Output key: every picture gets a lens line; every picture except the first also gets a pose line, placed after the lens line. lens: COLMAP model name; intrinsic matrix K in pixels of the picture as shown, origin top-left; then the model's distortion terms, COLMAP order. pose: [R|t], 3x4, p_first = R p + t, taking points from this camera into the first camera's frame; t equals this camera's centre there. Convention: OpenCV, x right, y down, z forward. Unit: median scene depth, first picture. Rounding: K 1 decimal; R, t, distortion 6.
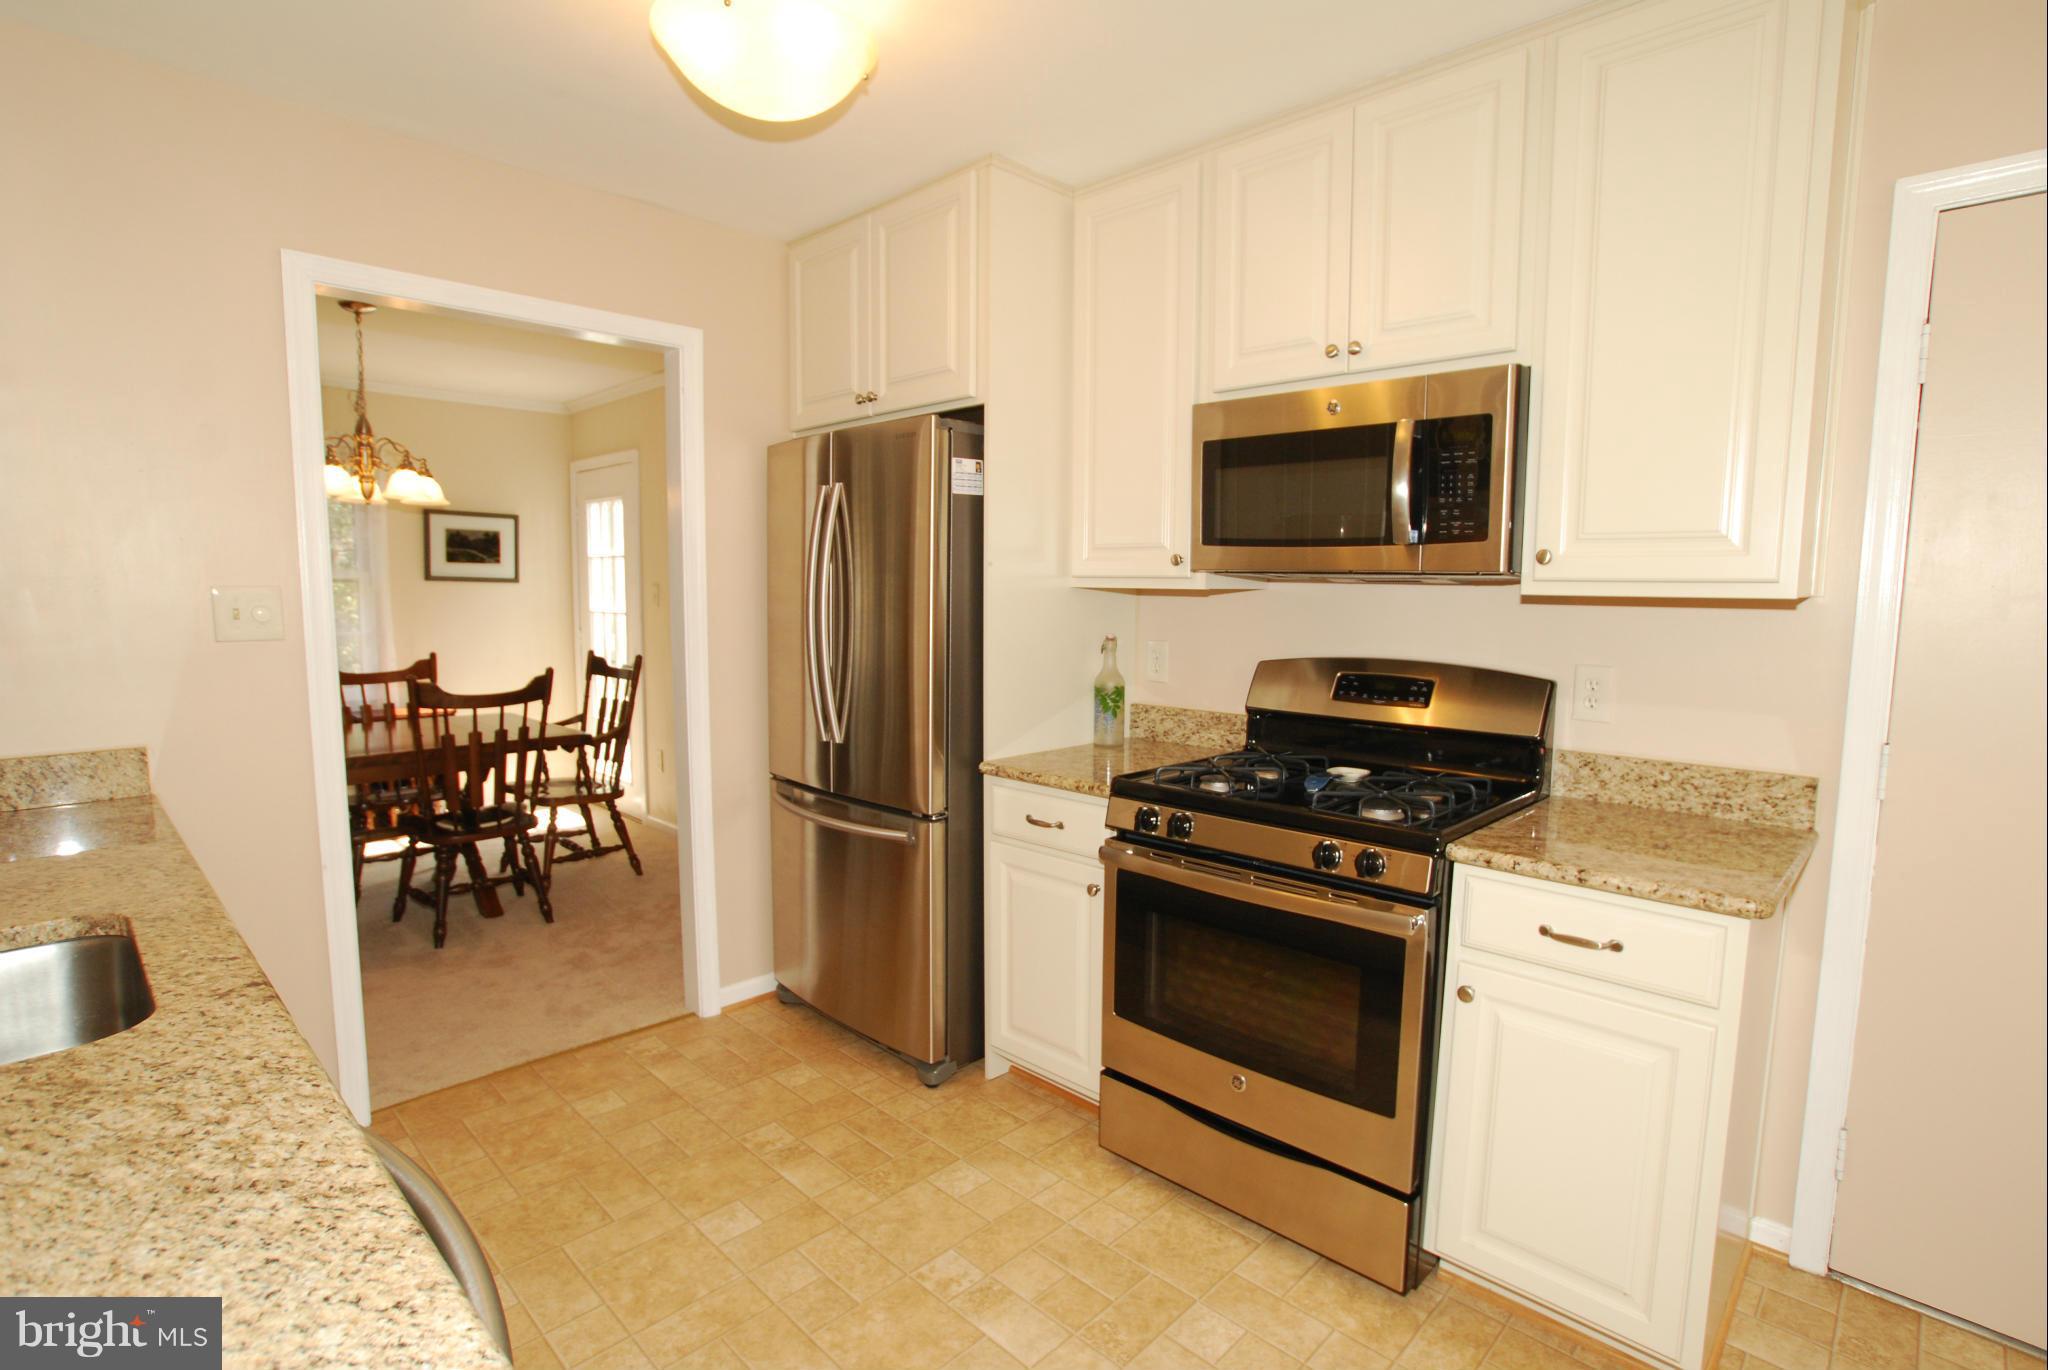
lens RADIAL K [[972.1, 0, 1024.2], [0, 972.1, 678.5], [0, 0, 1]] dist [-0.018545, 0.001124]
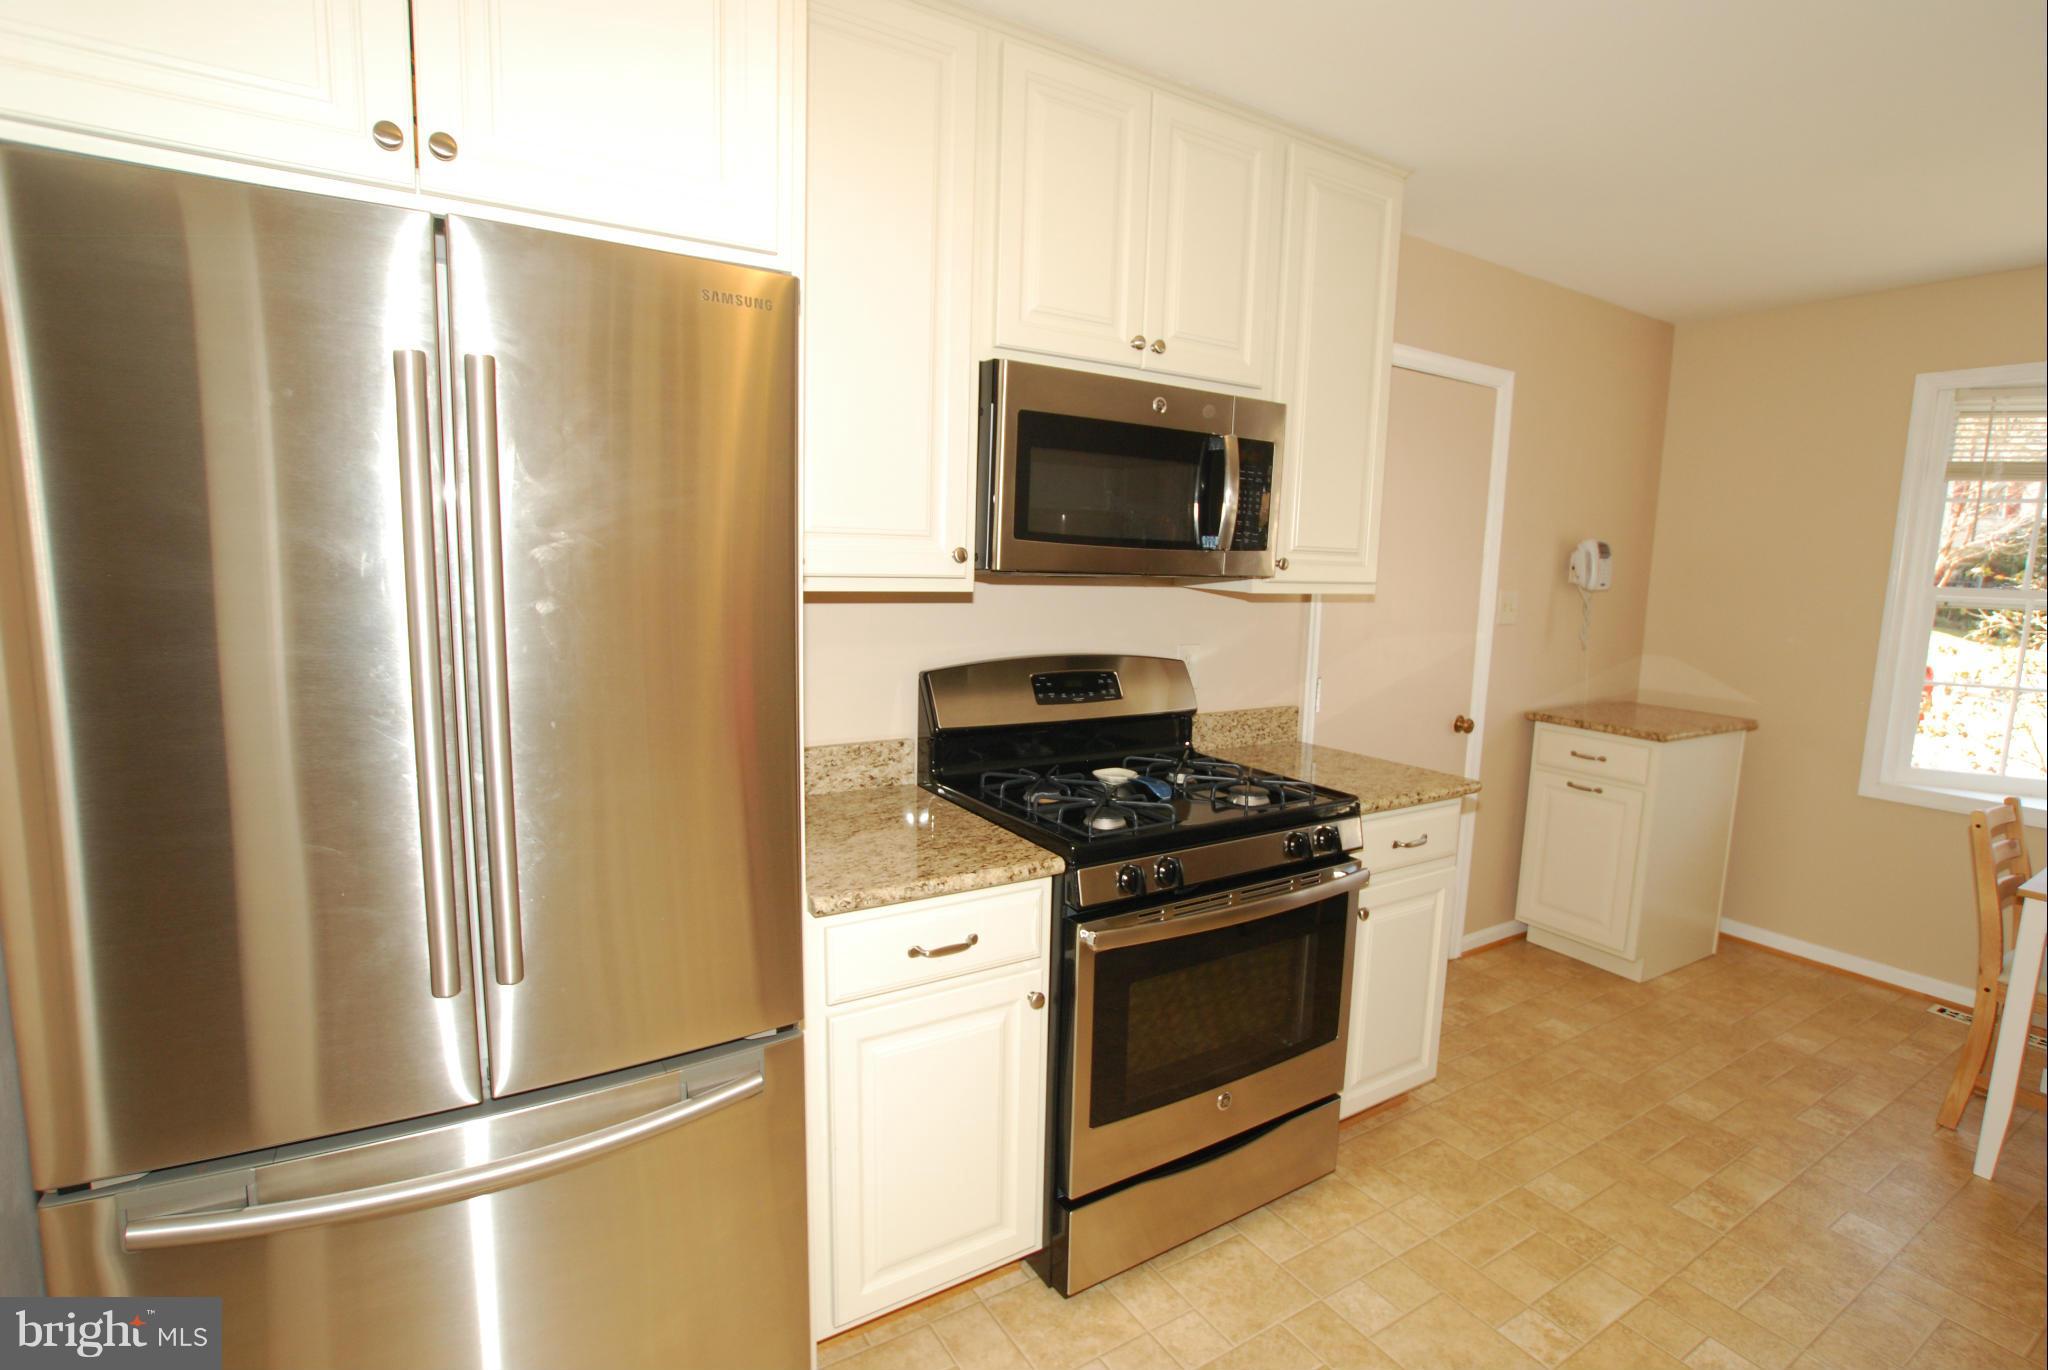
lens RADIAL K [[972.1, 0, 1030.7], [0, 972.1, 692.2], [0, 0, 1]] dist [-0.018545, 0.001124]
pose [[0.246776, -0.134628, 0.959675, -0.684210], [0.072411, 0.990096, 0.120275, -0.120611], [-0.966363, 0.039810, 0.254080, 0.886252]]
